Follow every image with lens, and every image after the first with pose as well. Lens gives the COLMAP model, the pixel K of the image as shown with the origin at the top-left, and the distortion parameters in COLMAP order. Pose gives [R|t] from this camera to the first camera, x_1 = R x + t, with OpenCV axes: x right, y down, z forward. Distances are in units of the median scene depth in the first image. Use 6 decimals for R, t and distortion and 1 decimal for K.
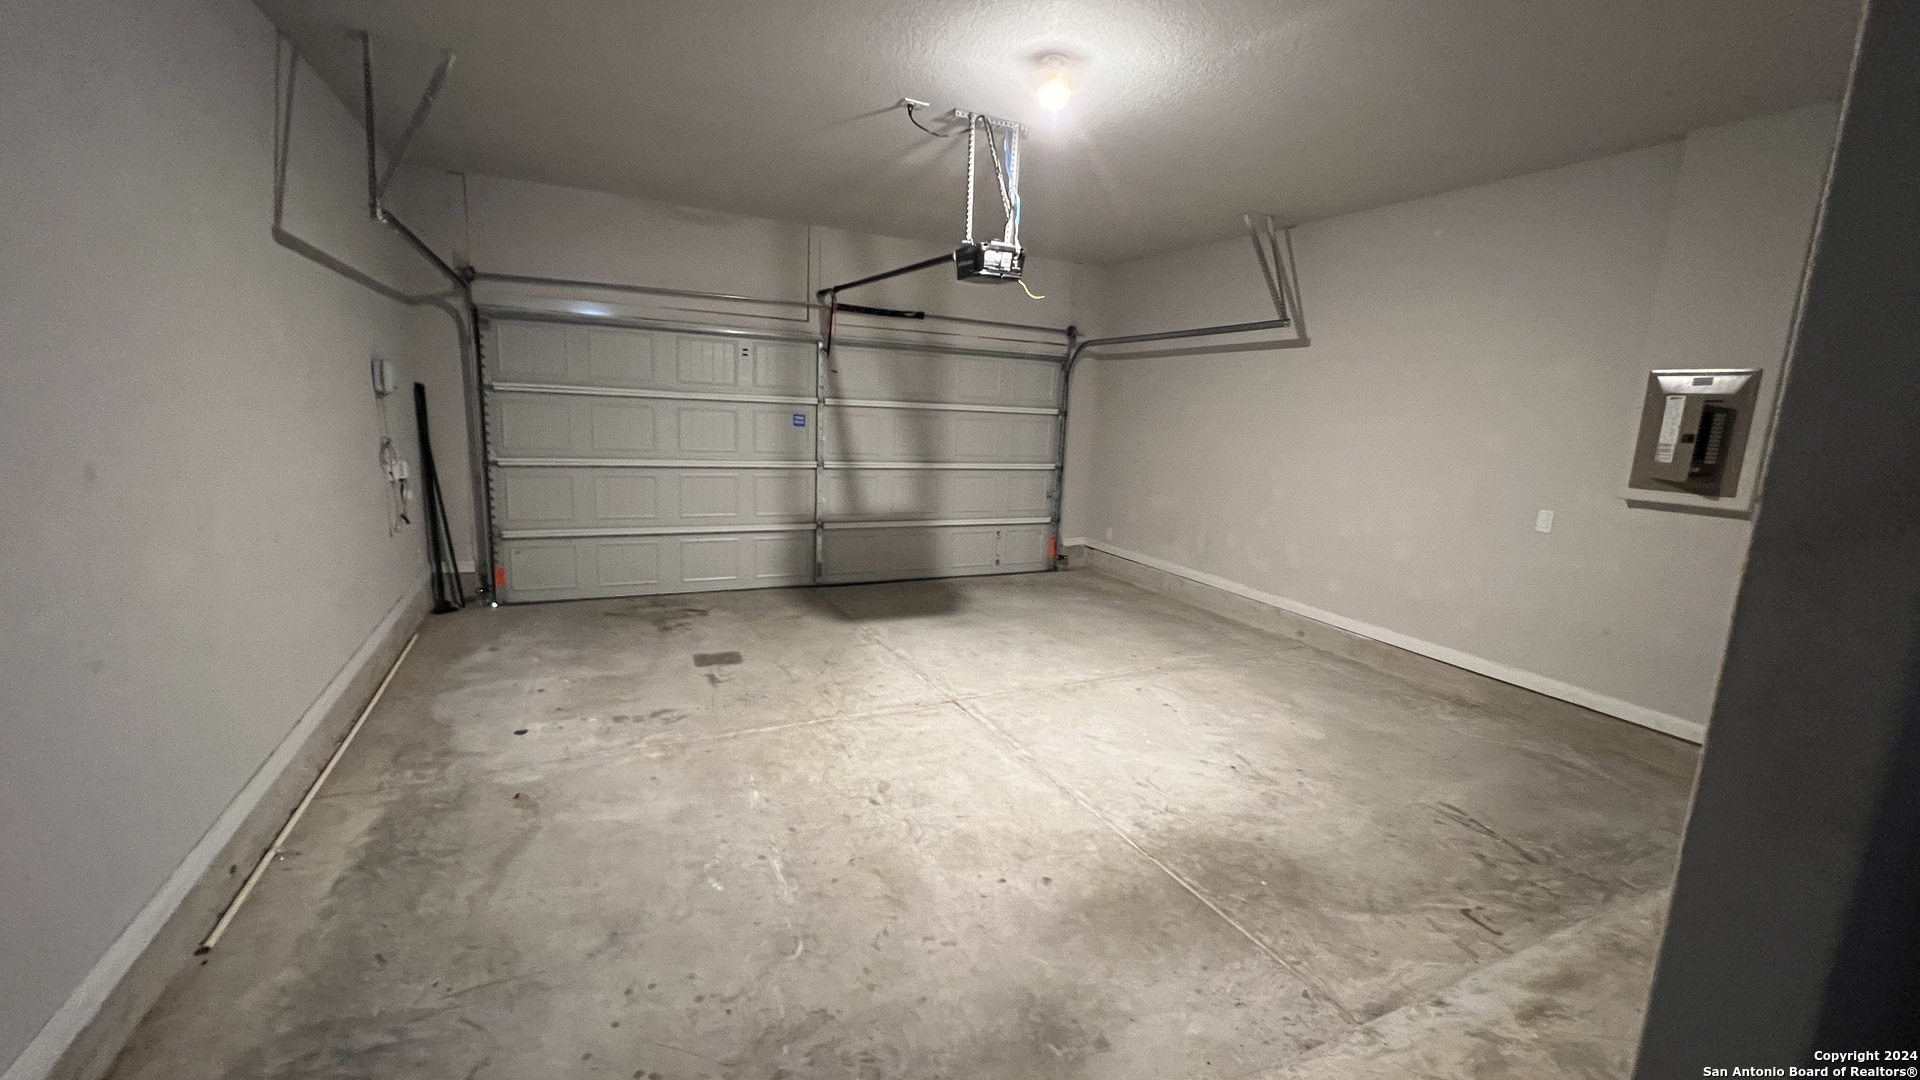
lens RADIAL K [[765.4, 0, 955.6], [0, 765.4, 538.0], [0, 0, 1]] dist [-0.002265, 0.000837]
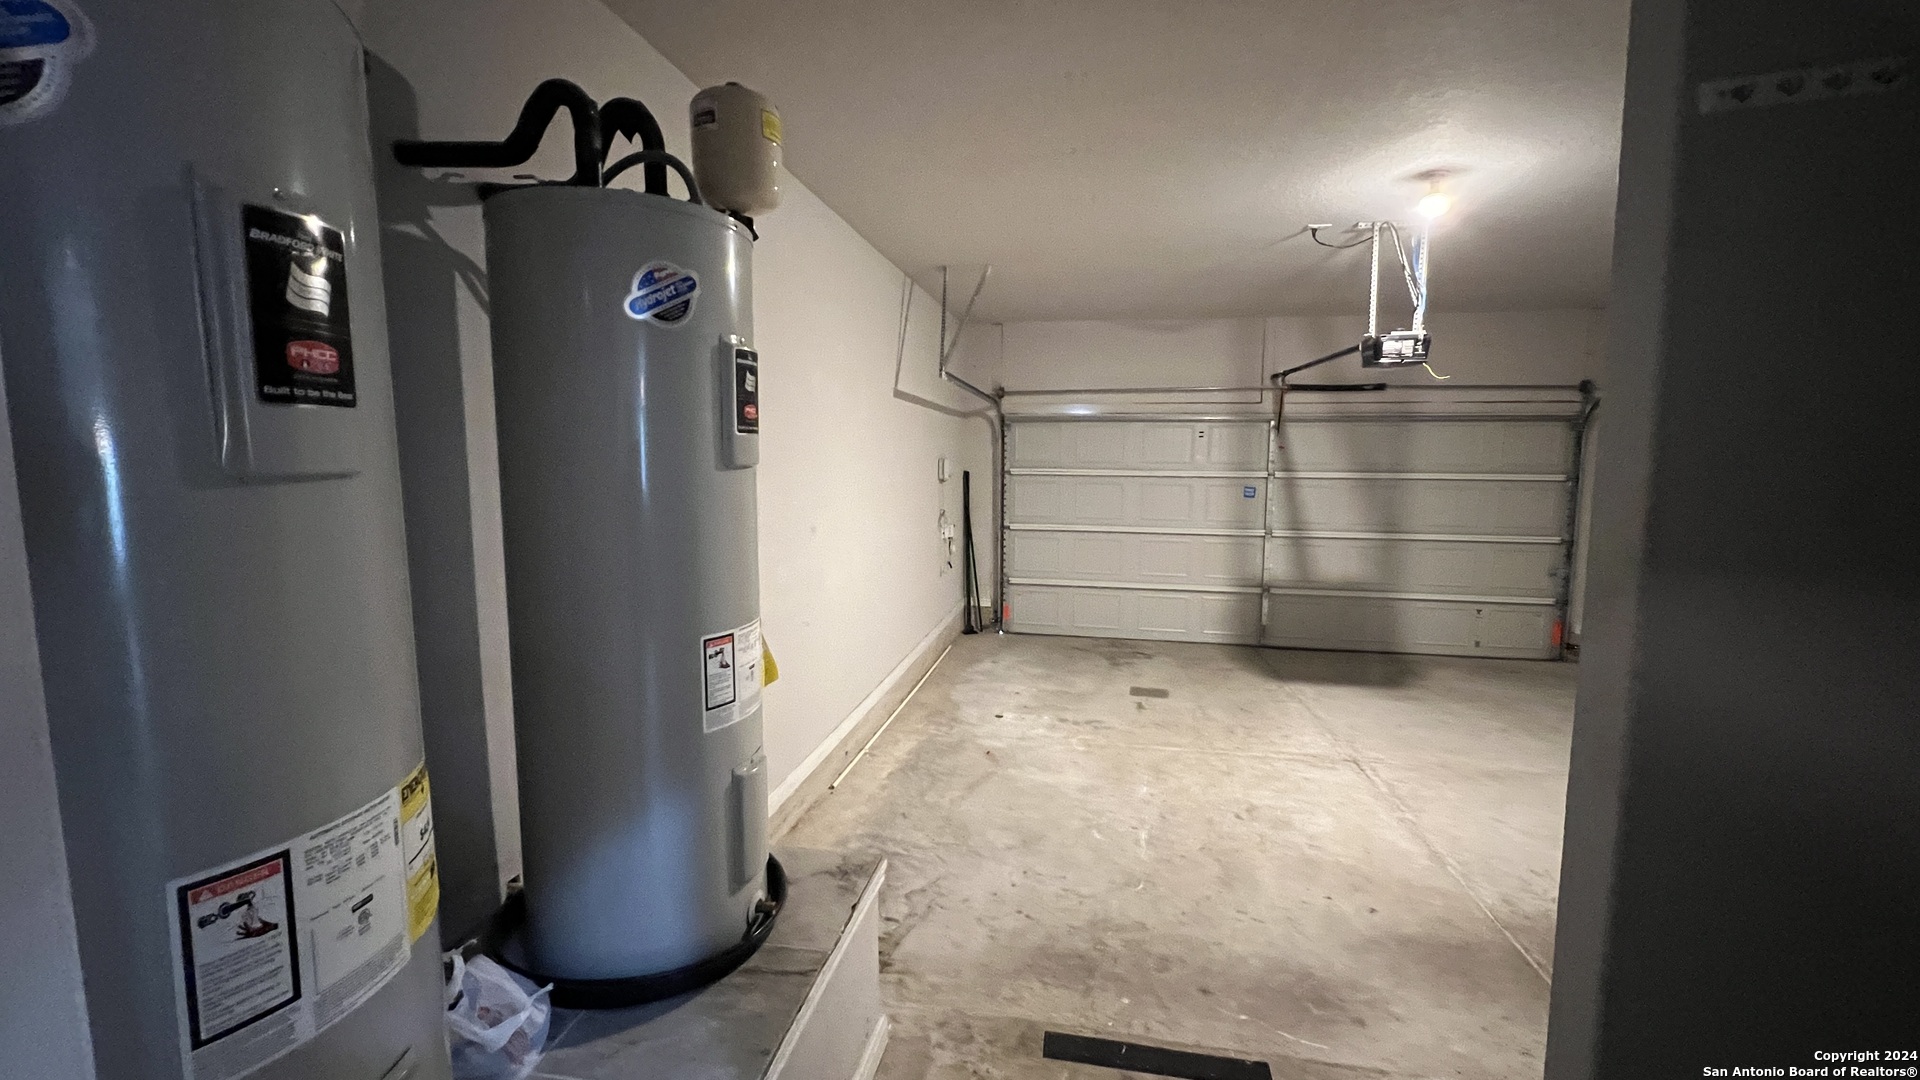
lens RADIAL K [[765.4, 0, 962.0], [0, 765.4, 540.8], [0, 0, 1]] dist [-0.002265, 0.000837]
pose [[0.806243, 0.024688, -0.591070, 0.190376], [-0.073221, 0.995611, -0.058291, 0.015563], [0.587036, 0.090275, 0.804511, -0.194865]]
